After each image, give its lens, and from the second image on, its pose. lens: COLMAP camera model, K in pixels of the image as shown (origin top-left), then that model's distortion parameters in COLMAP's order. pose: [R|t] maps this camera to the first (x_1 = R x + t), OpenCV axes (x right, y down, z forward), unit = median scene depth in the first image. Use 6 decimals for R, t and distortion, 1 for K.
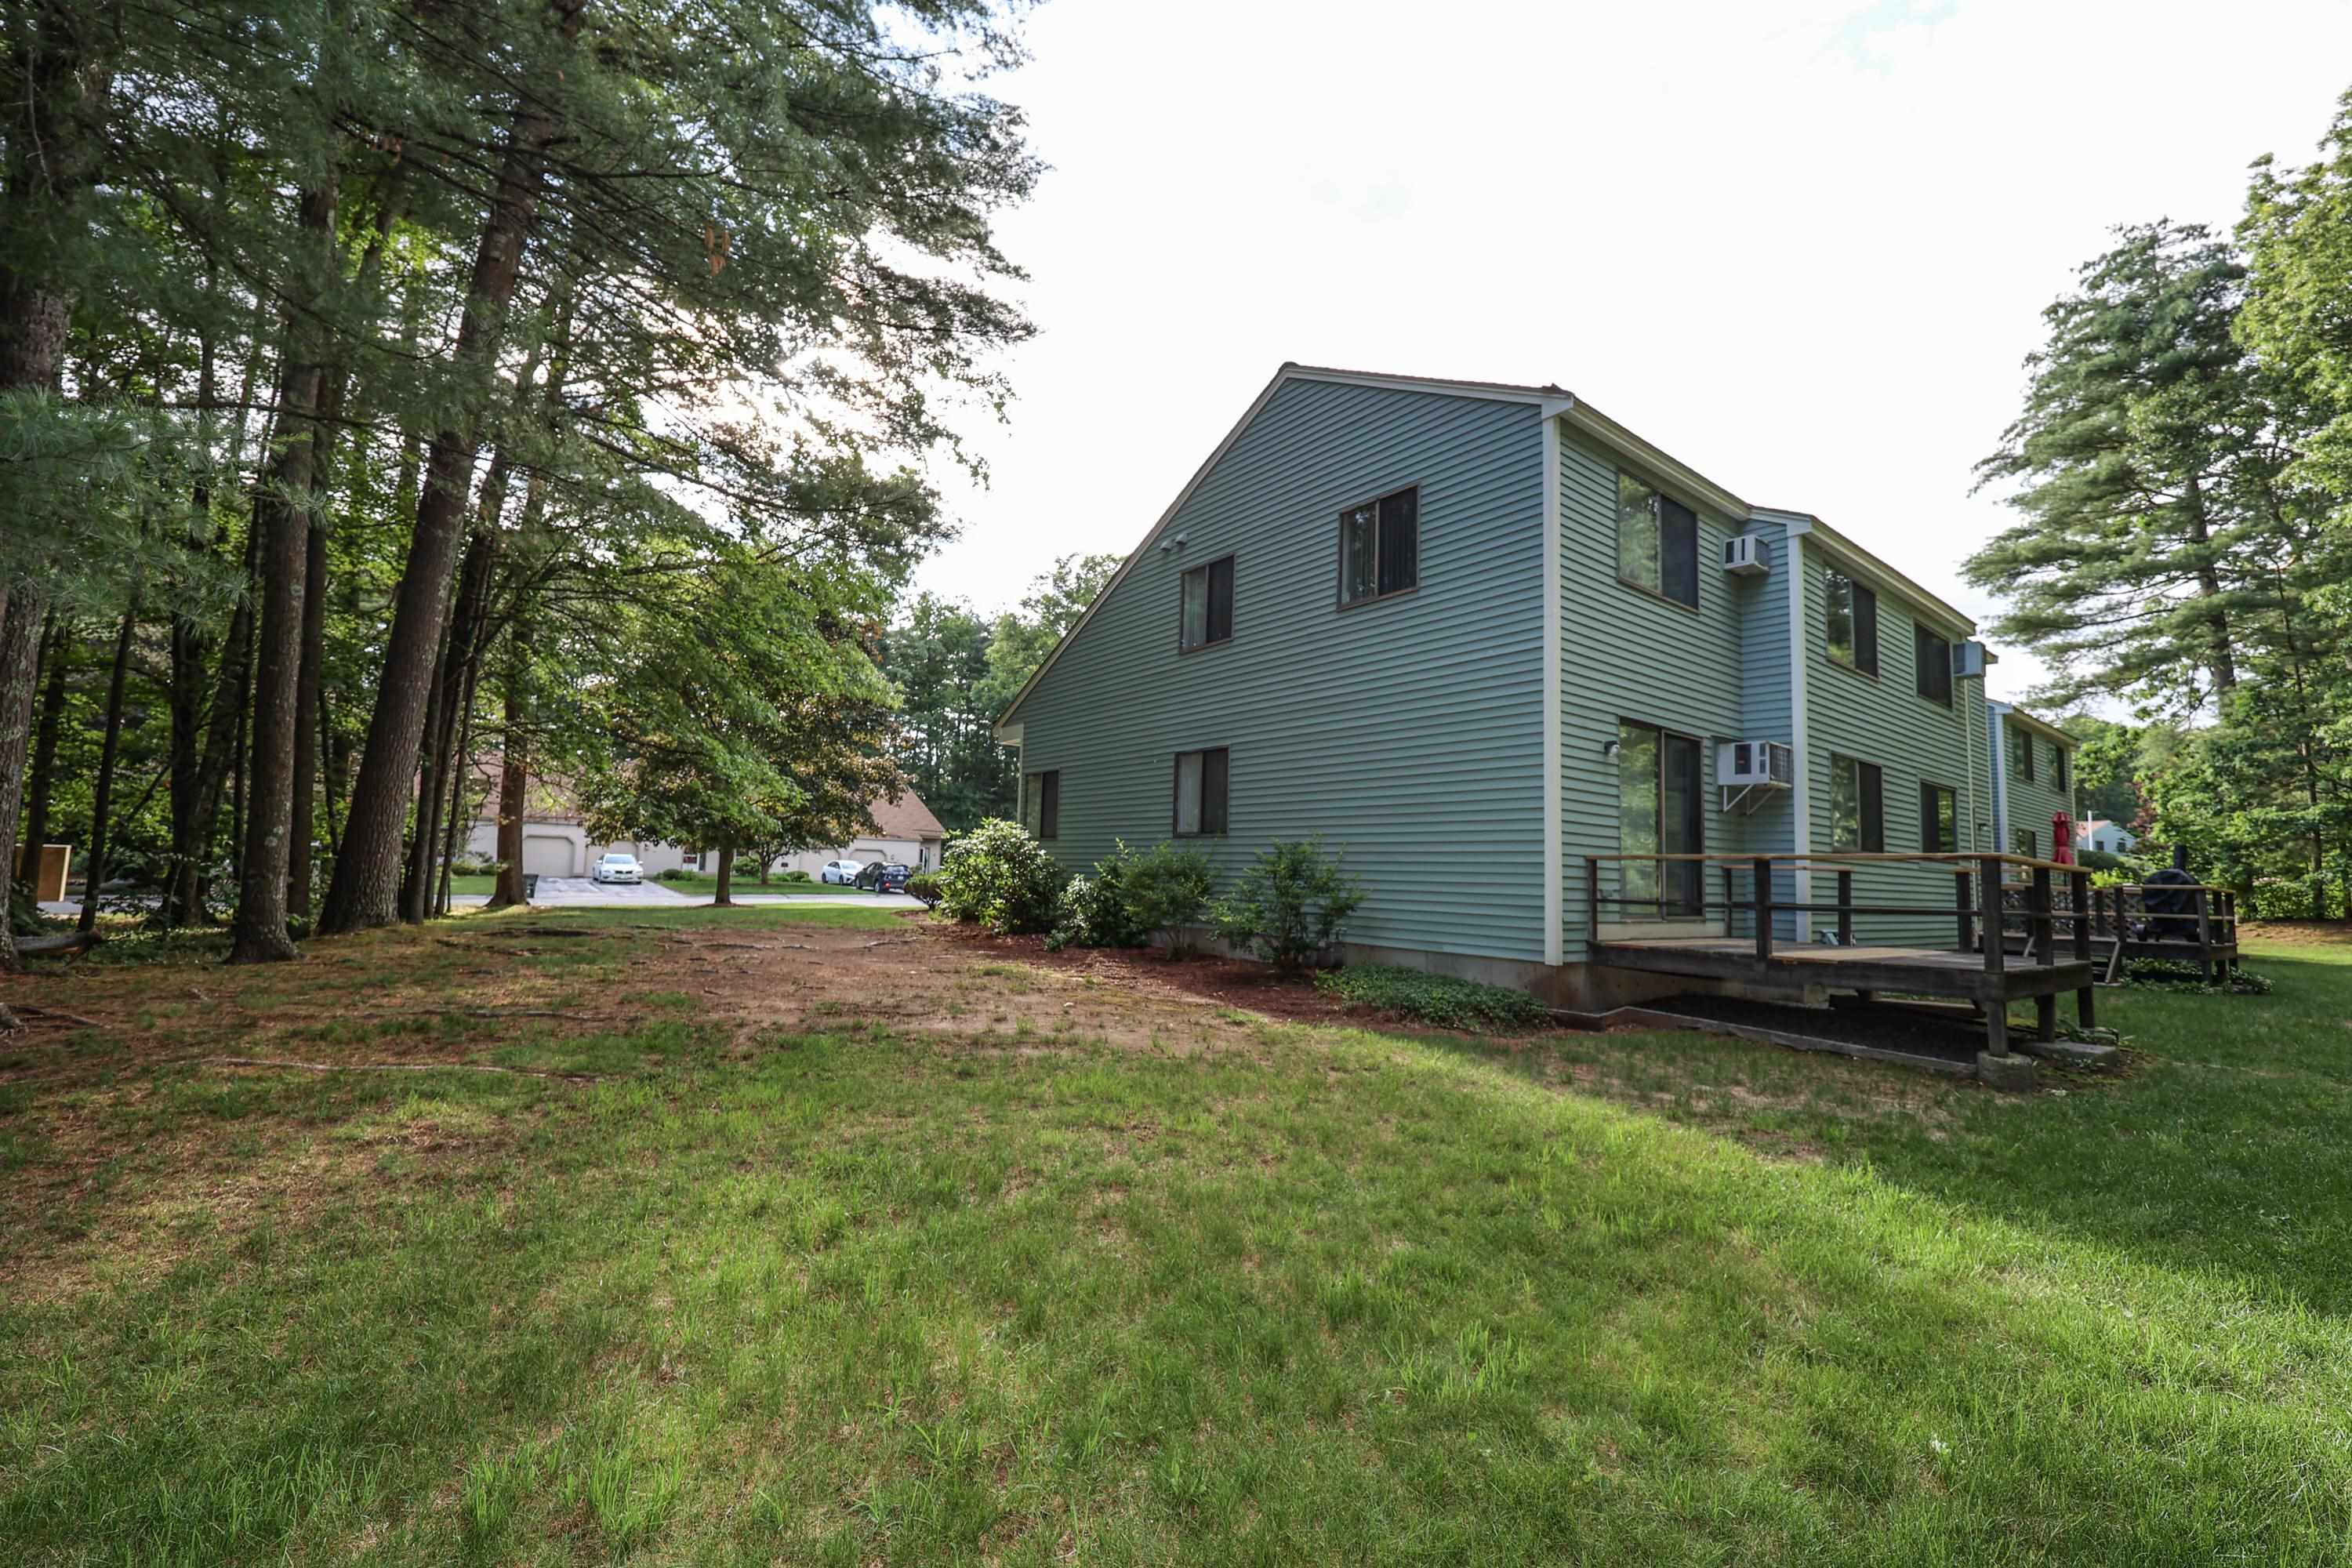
lens RADIAL K [[960.4, 0, 1173.6], [0, 960.4, 786.0], [0, 0, 1]] dist [0.002665, -0.001045]
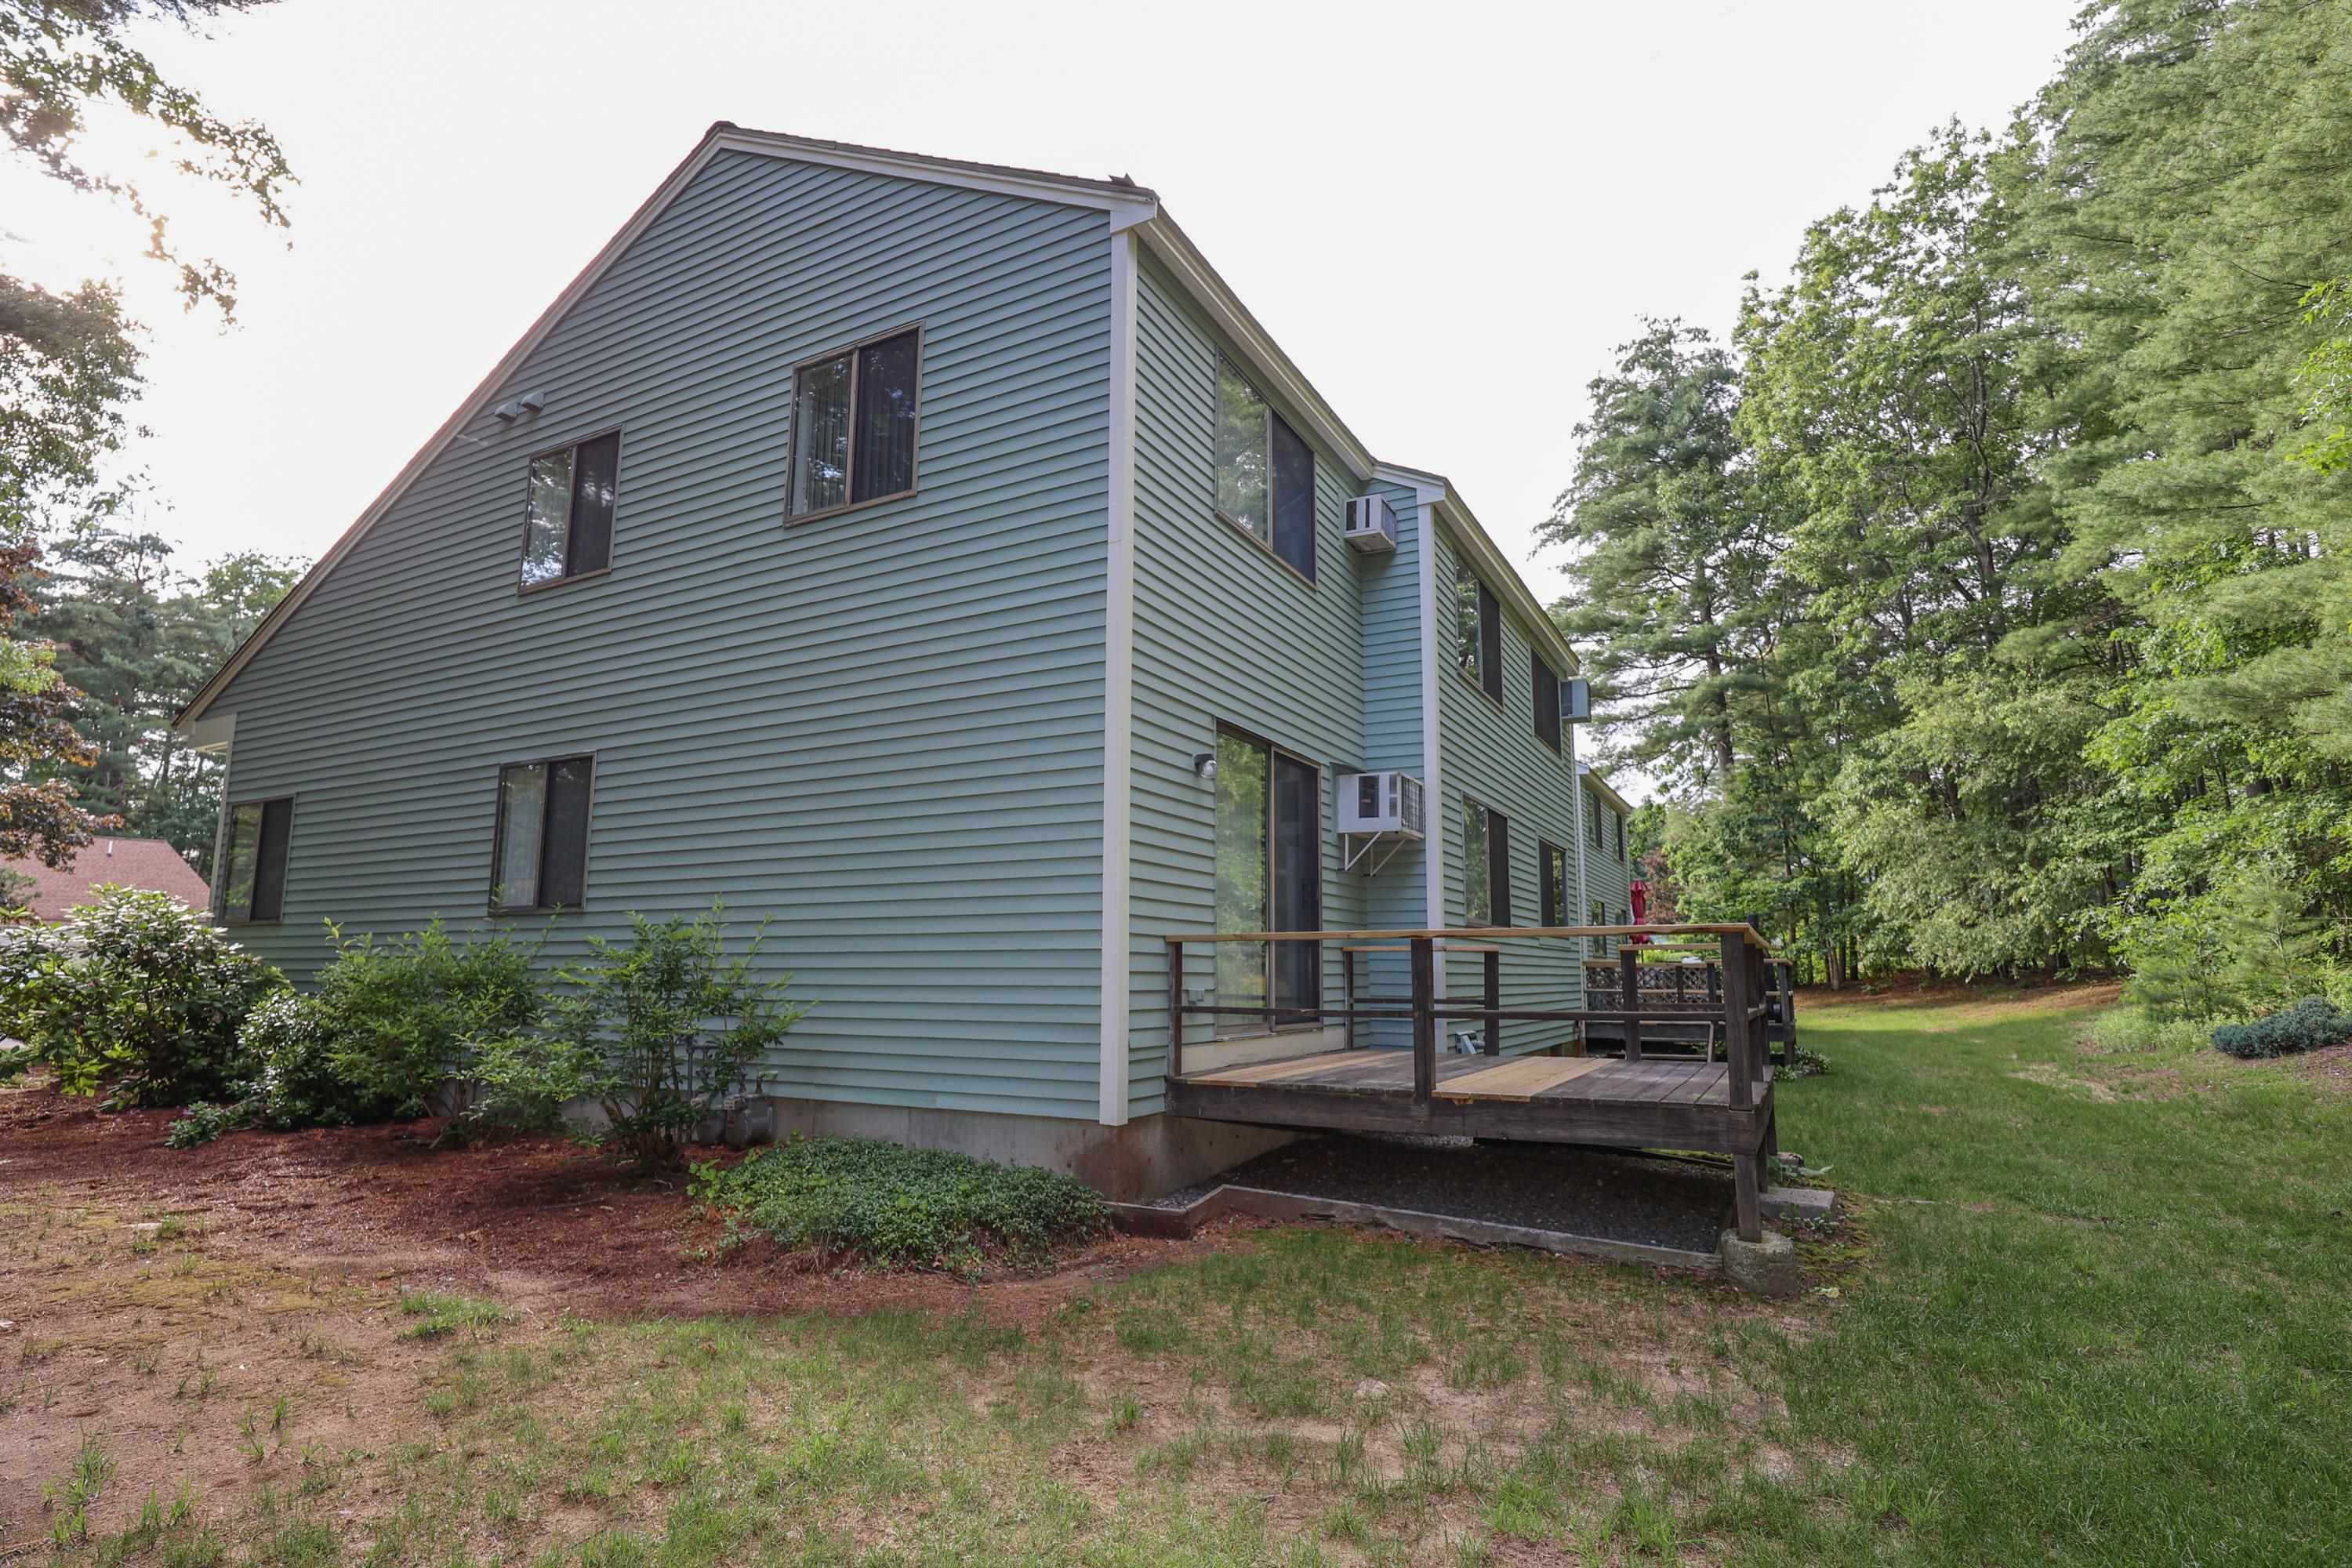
lens RADIAL K [[1160.5, 0, 1177.5], [0, 1160.5, 788.8], [0, 0, 1]] dist [0.011416, -0.000342]
pose [[0.914261, 0.035122, 0.403601, 0.105878], [-0.011875, 0.998130, -0.059958, 0.018298], [-0.404952, 0.050025, 0.912968, 0.251096]]
